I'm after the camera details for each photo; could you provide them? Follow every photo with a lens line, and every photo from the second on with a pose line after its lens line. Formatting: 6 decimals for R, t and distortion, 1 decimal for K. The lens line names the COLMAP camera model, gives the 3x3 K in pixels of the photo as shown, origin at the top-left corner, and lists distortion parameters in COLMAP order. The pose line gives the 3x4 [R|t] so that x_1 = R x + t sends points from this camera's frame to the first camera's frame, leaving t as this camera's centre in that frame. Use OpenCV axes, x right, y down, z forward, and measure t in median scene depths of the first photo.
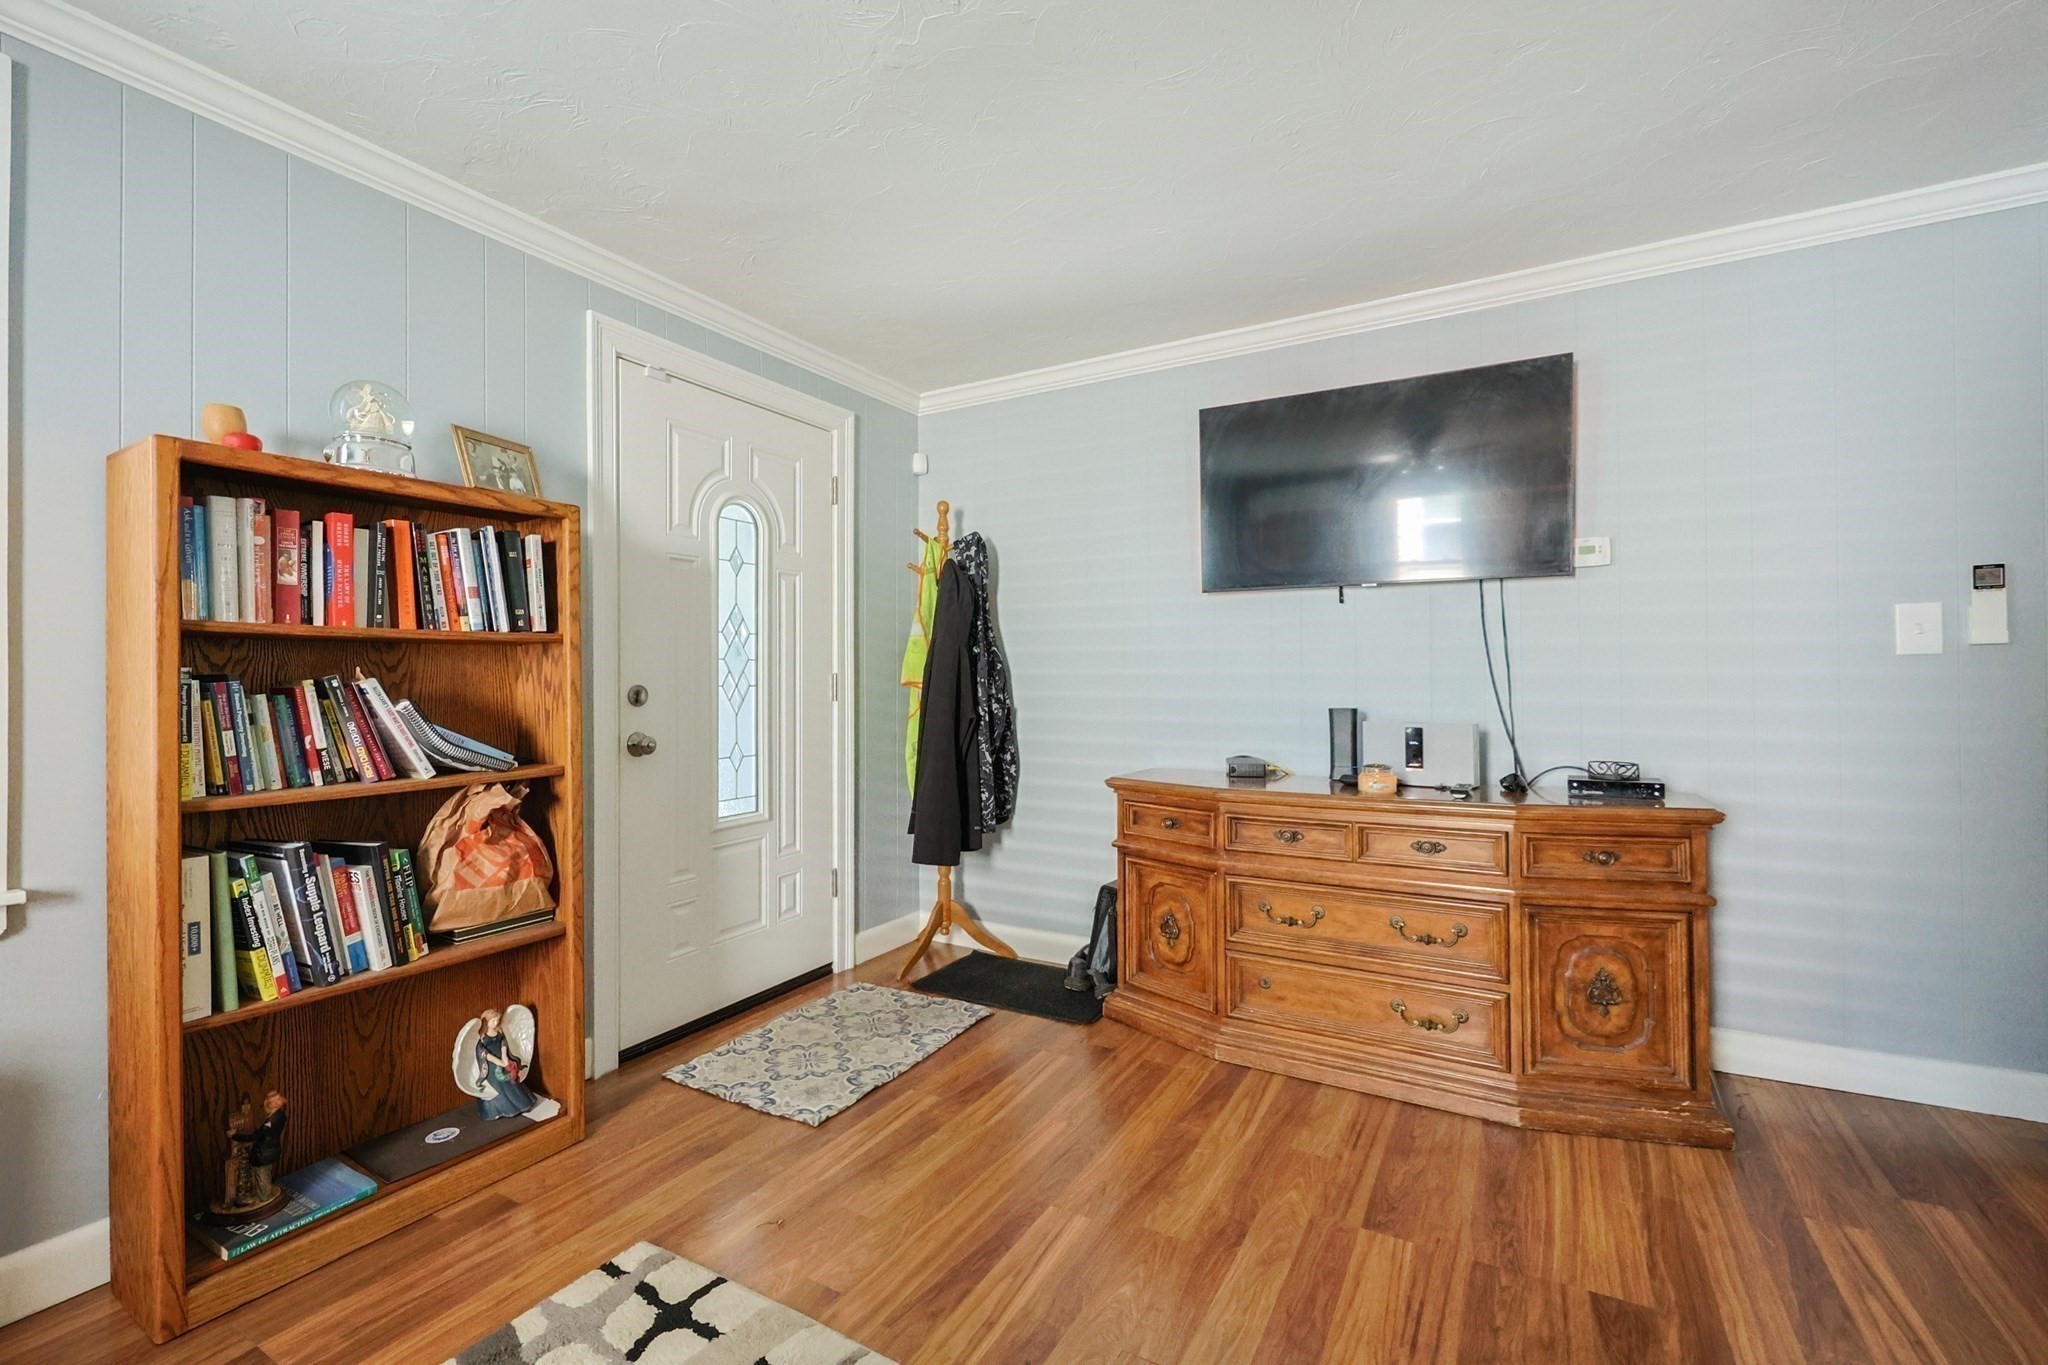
lens RADIAL K [[879.8, 0, 1036.5], [0, 879.8, 675.0], [0, 0, 1]] dist [0.007729, -0.000278]
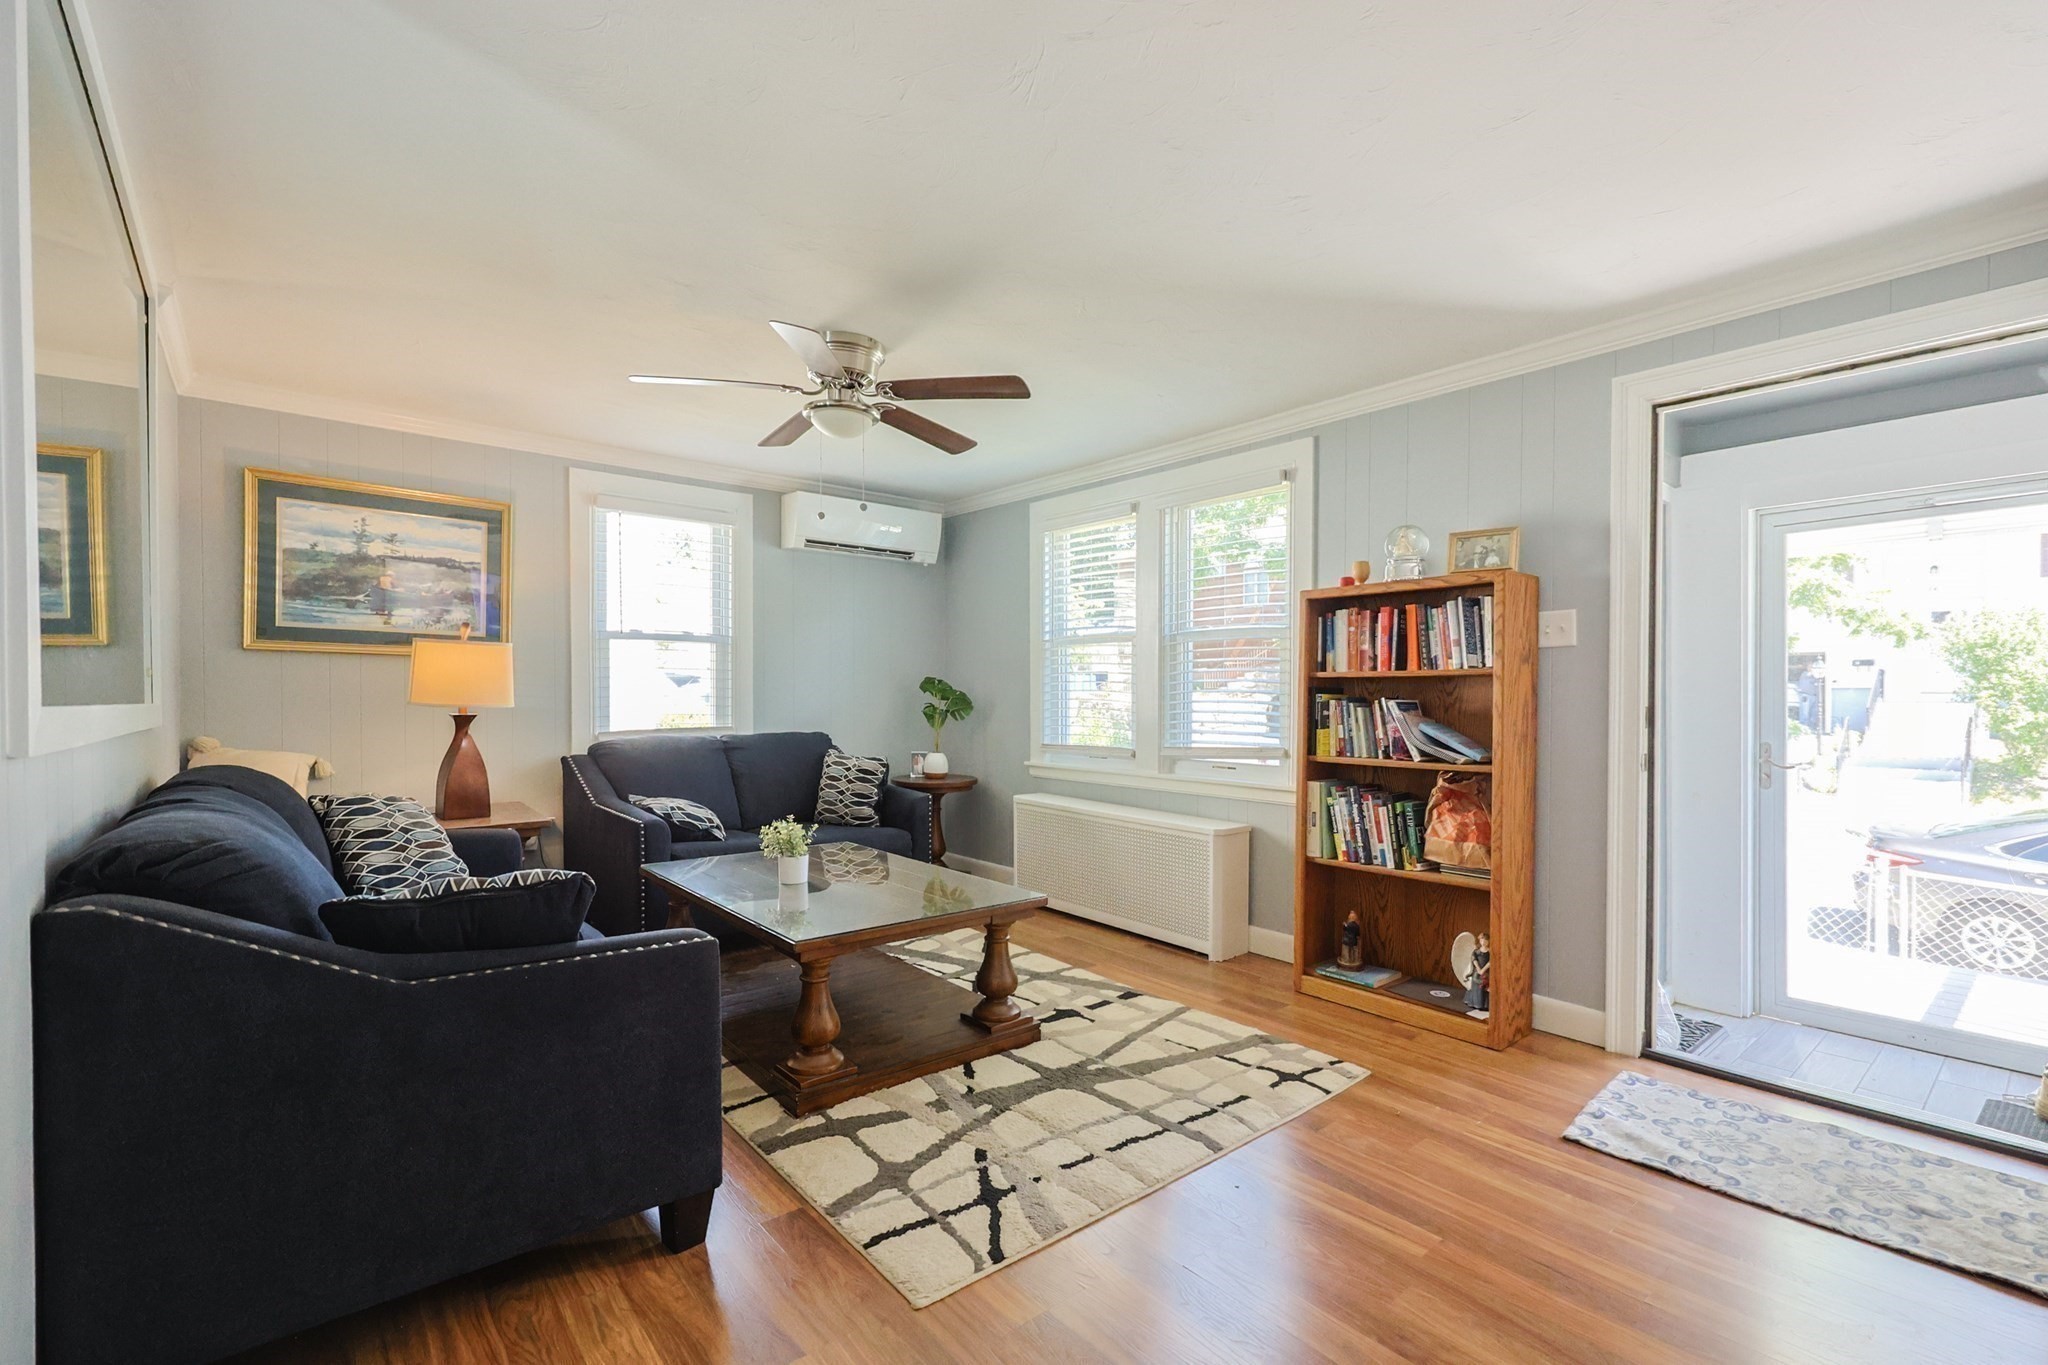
lens RADIAL K [[879.8, 0, 1031.0], [0, 879.8, 706.5], [0, 0, 1]] dist [0.007729, -0.000278]
pose [[-0.338785, 0.014713, -0.940749, 1.025888], [0.001060, 0.999883, 0.015256, -0.010254], [0.940863, 0.004172, -0.338761, 0.841278]]
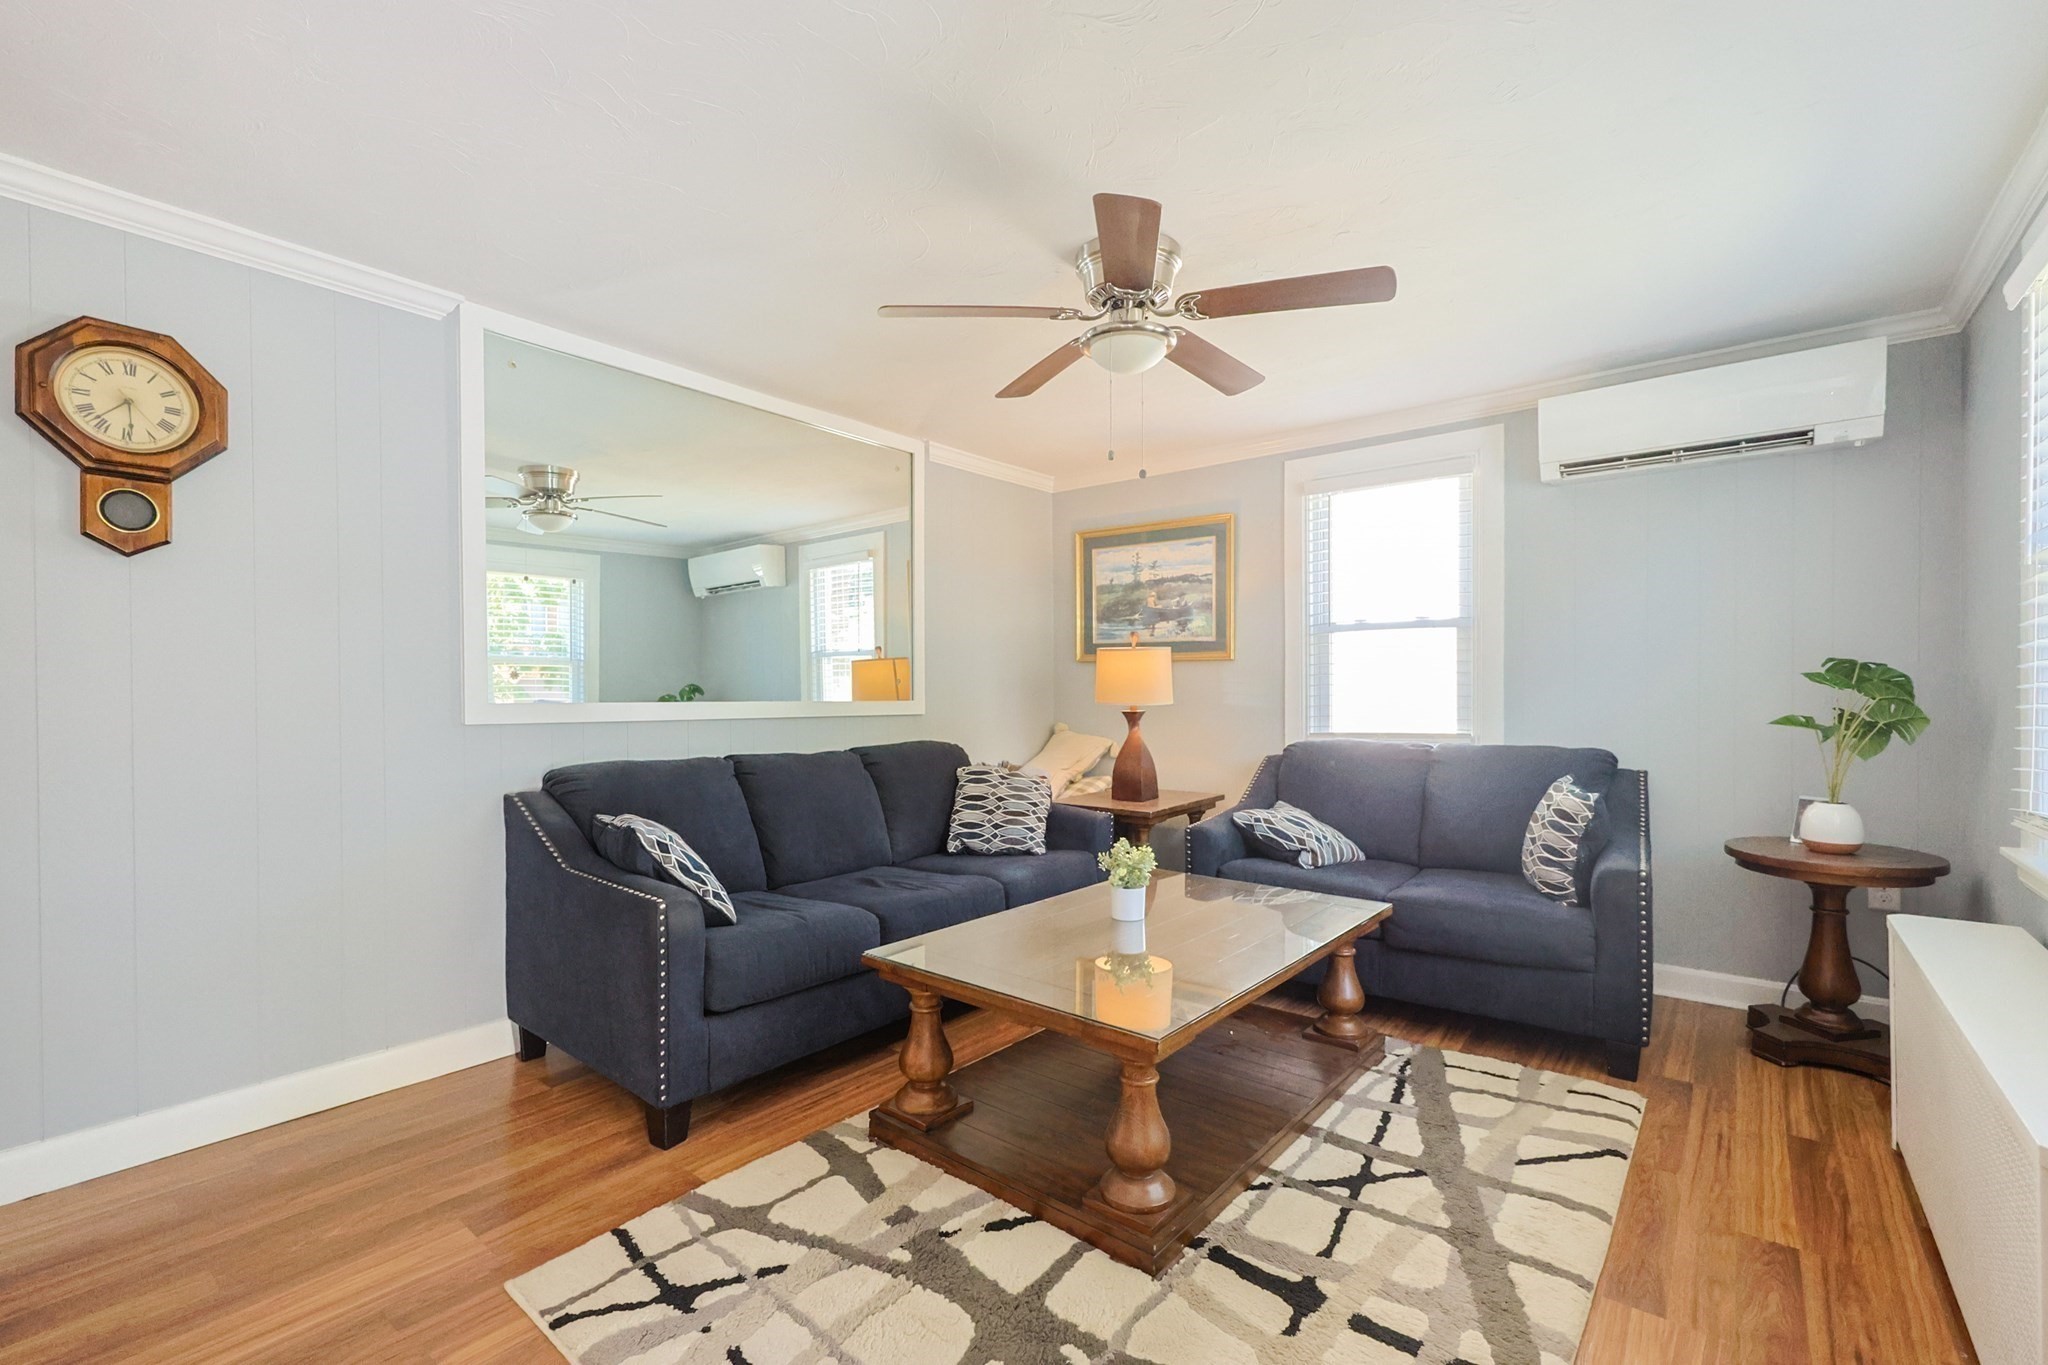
lens RADIAL K [[879.8, 0, 1018.4], [0, 879.8, 699.1], [0, 0, 1]] dist [0.007729, -0.000278]
pose [[-0.987557, 0.005676, 0.157157, -0.318550], [0.007243, 0.999930, 0.009397, -0.017221], [-0.157093, 0.010418, -0.987529, 1.233330]]
